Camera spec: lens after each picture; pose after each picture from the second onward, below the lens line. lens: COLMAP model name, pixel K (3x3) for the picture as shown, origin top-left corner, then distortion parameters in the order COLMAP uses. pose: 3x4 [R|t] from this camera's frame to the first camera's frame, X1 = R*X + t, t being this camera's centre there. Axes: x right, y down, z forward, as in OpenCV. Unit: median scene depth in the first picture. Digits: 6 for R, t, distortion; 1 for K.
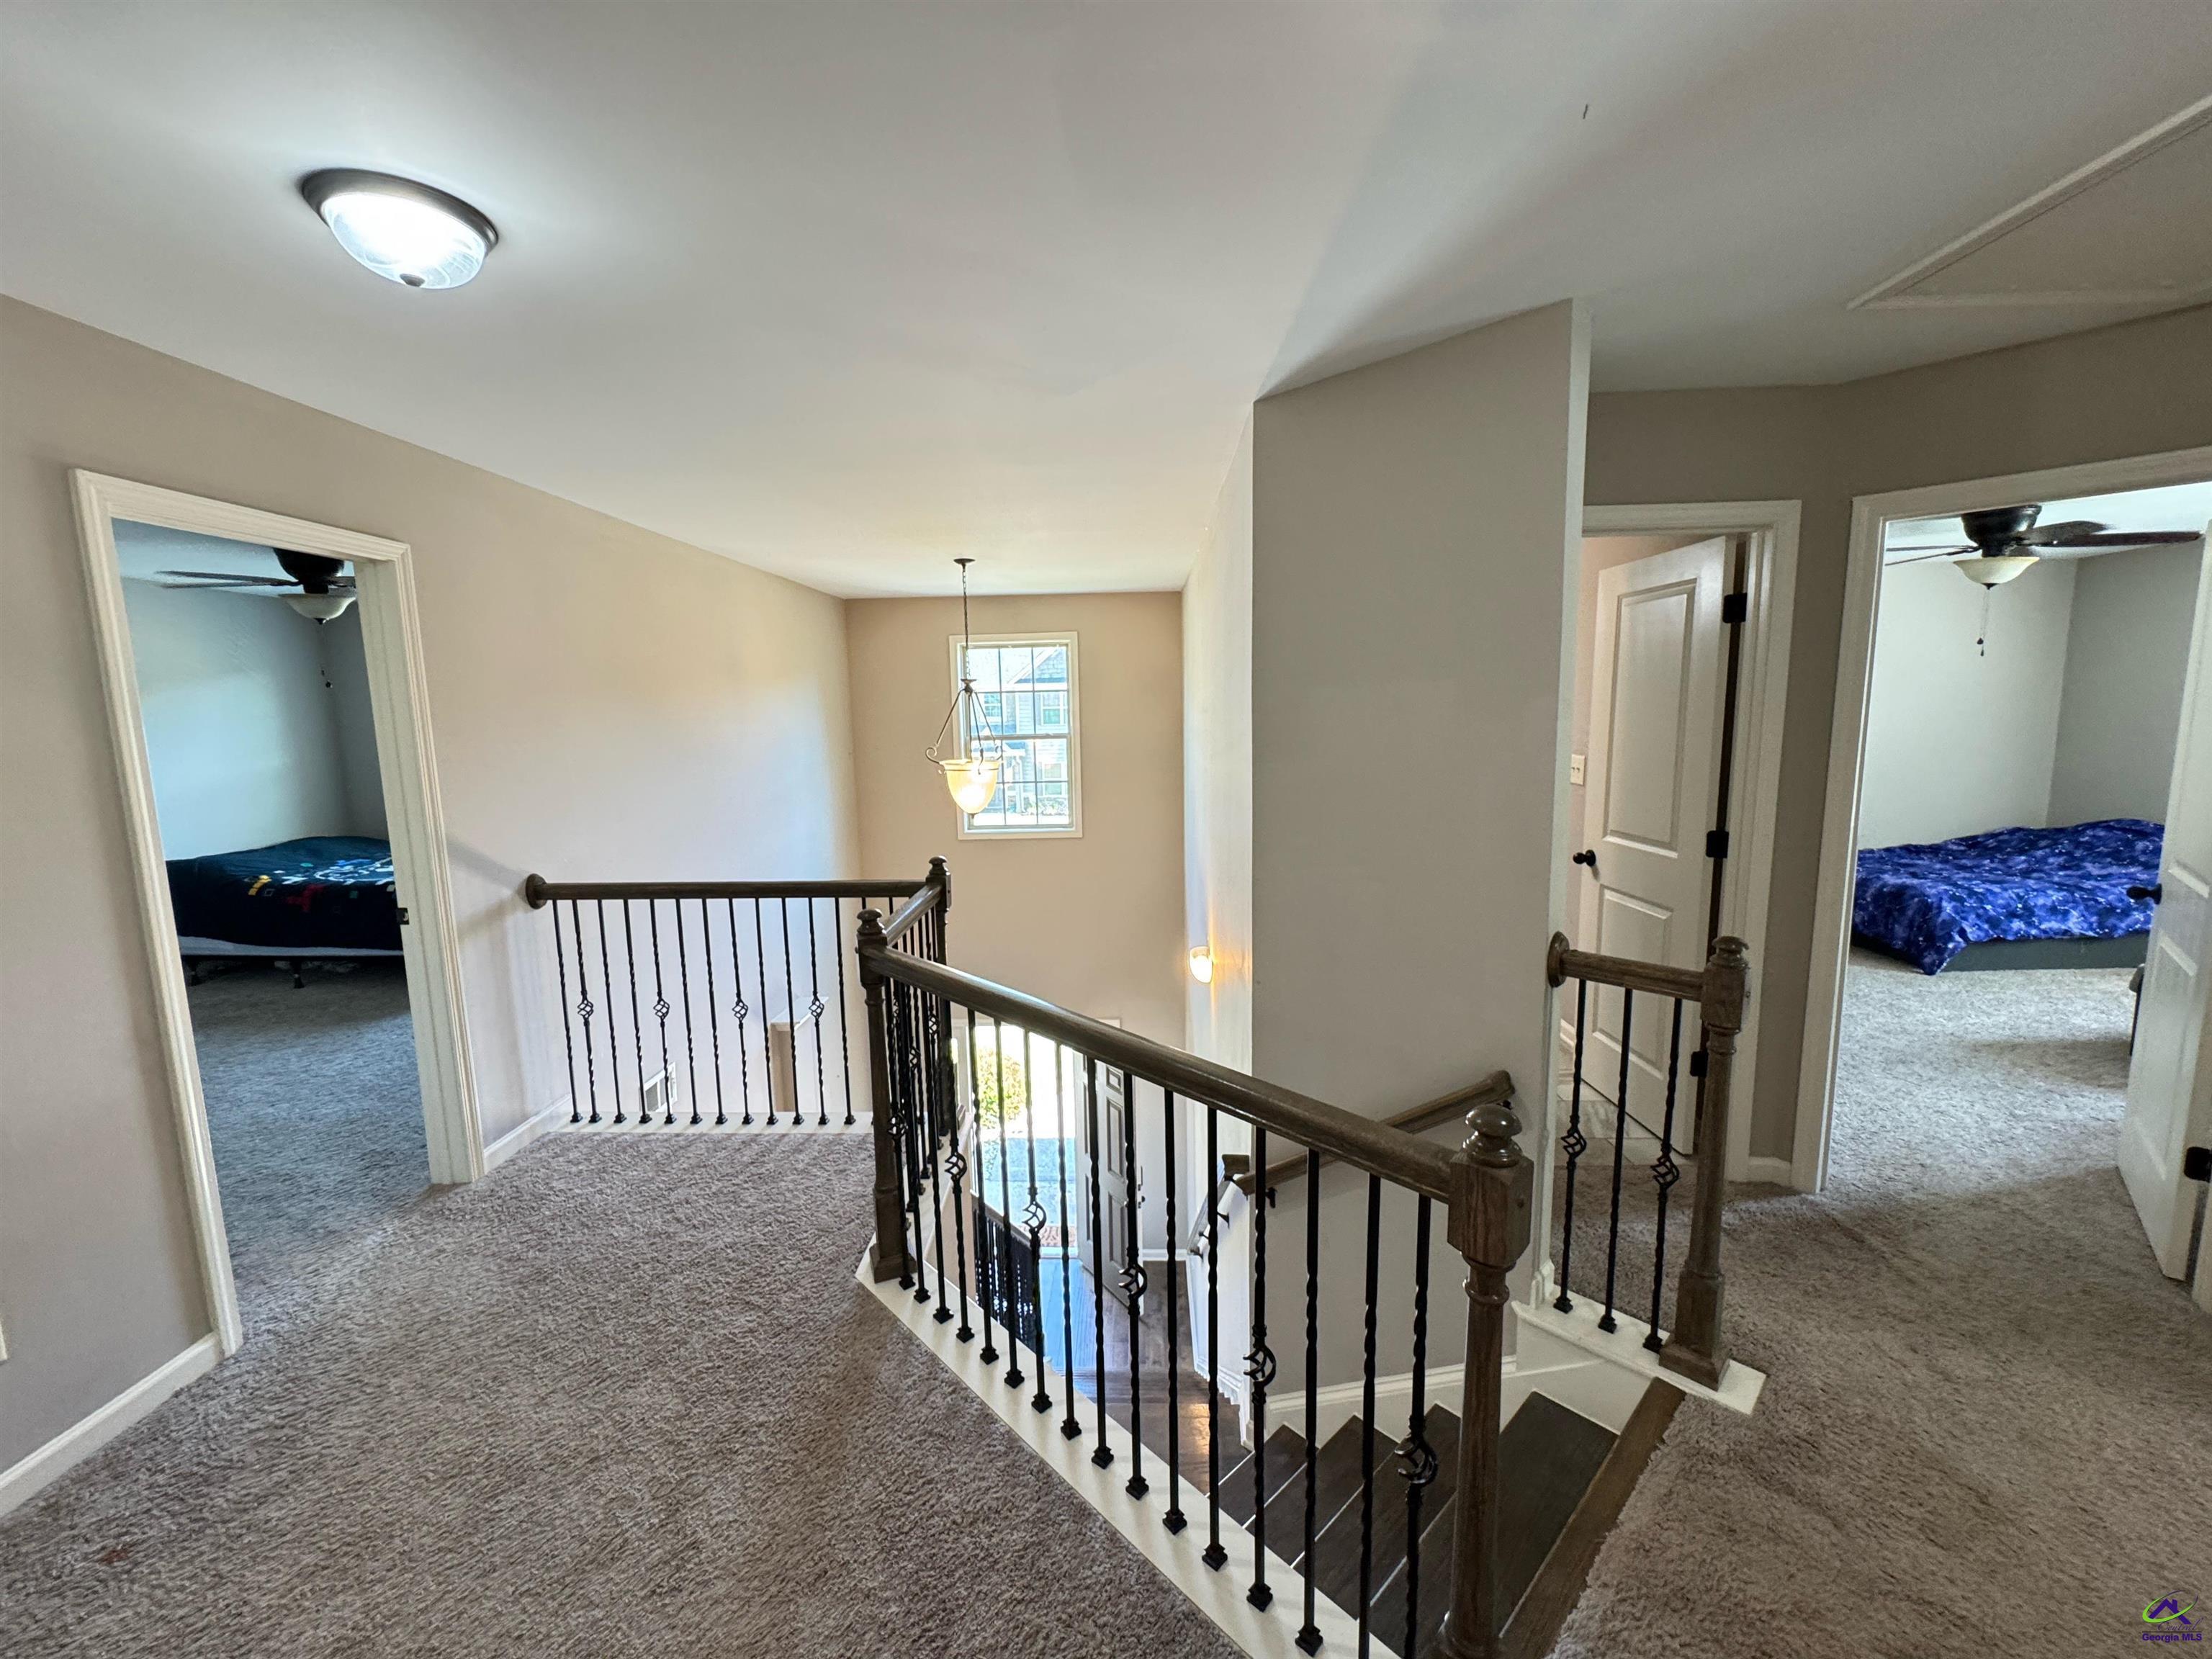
lens RADIAL K [[882.5, 0, 1092.0], [0, 882.5, 841.6], [0, 0, 1]] dist [-0.004204, 0.000417]
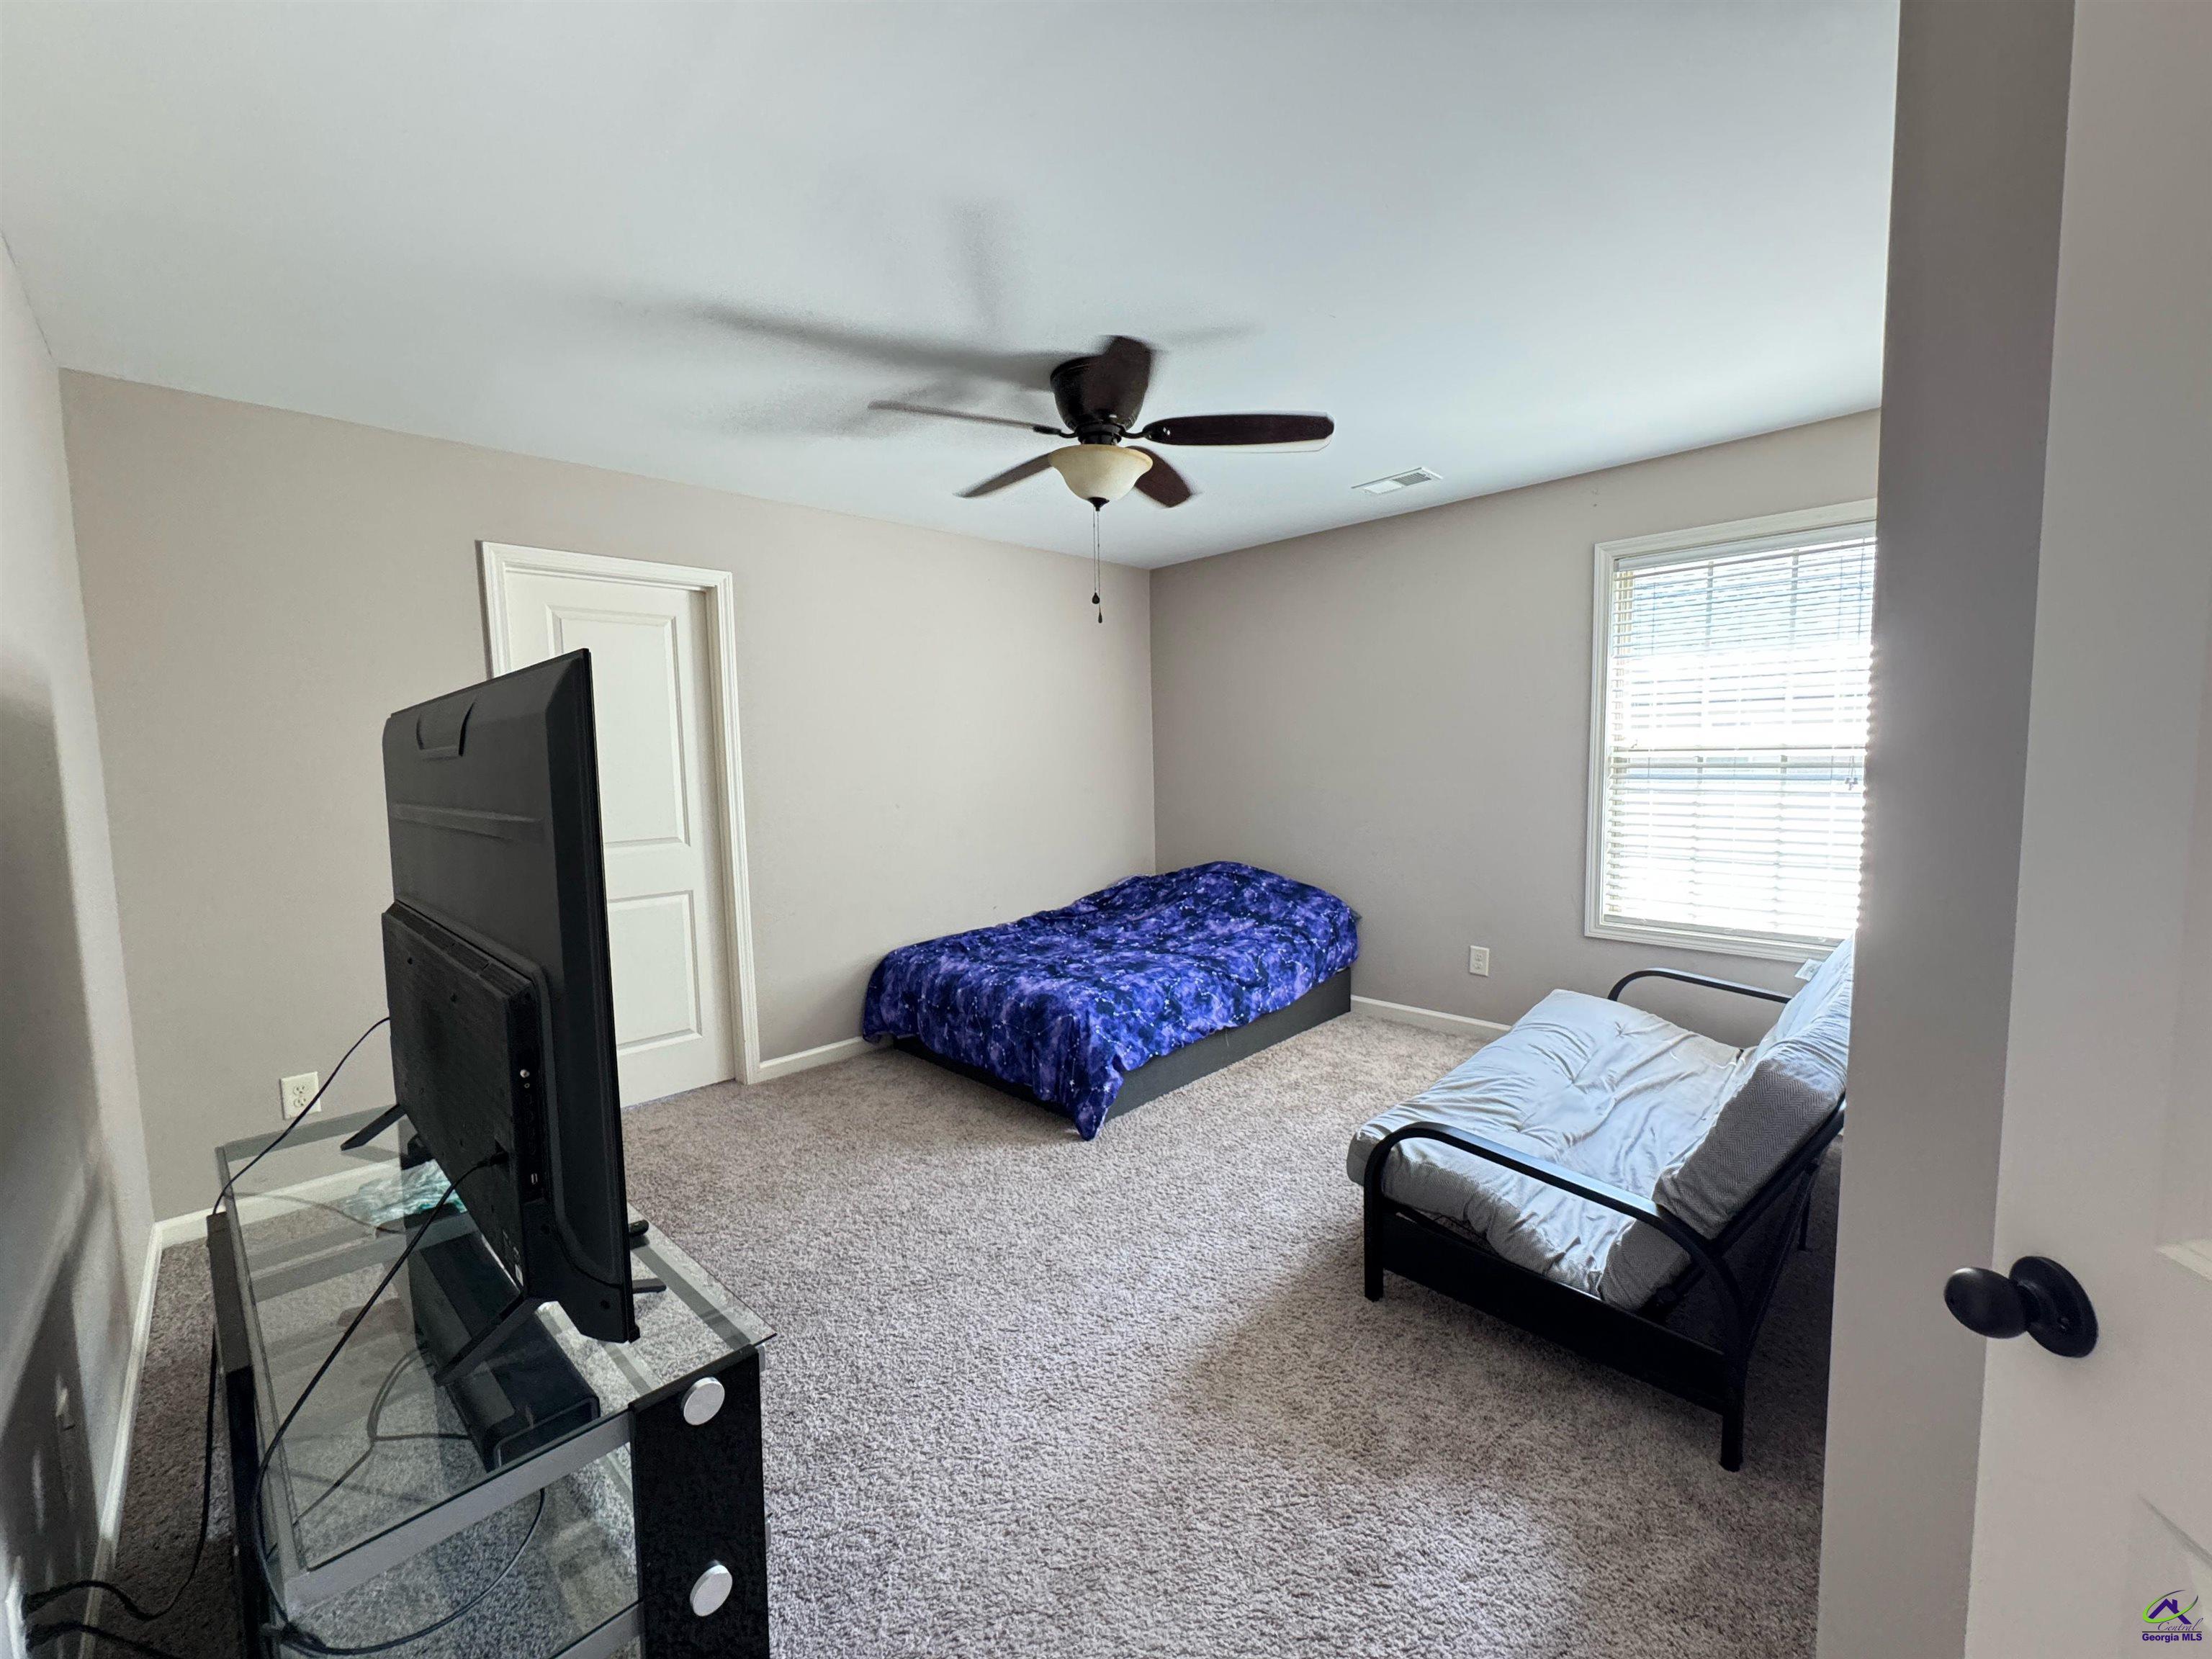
lens RADIAL K [[882.5, 0, 1108.9], [0, 882.5, 827.8], [0, 0, 1]] dist [-0.004204, 0.000417]
pose [[0.672304, -0.057976, 0.738002, 0.504448], [0.107044, 0.994065, -0.019423, -0.055831], [-0.732495, 0.092057, 0.674519, 0.537575]]
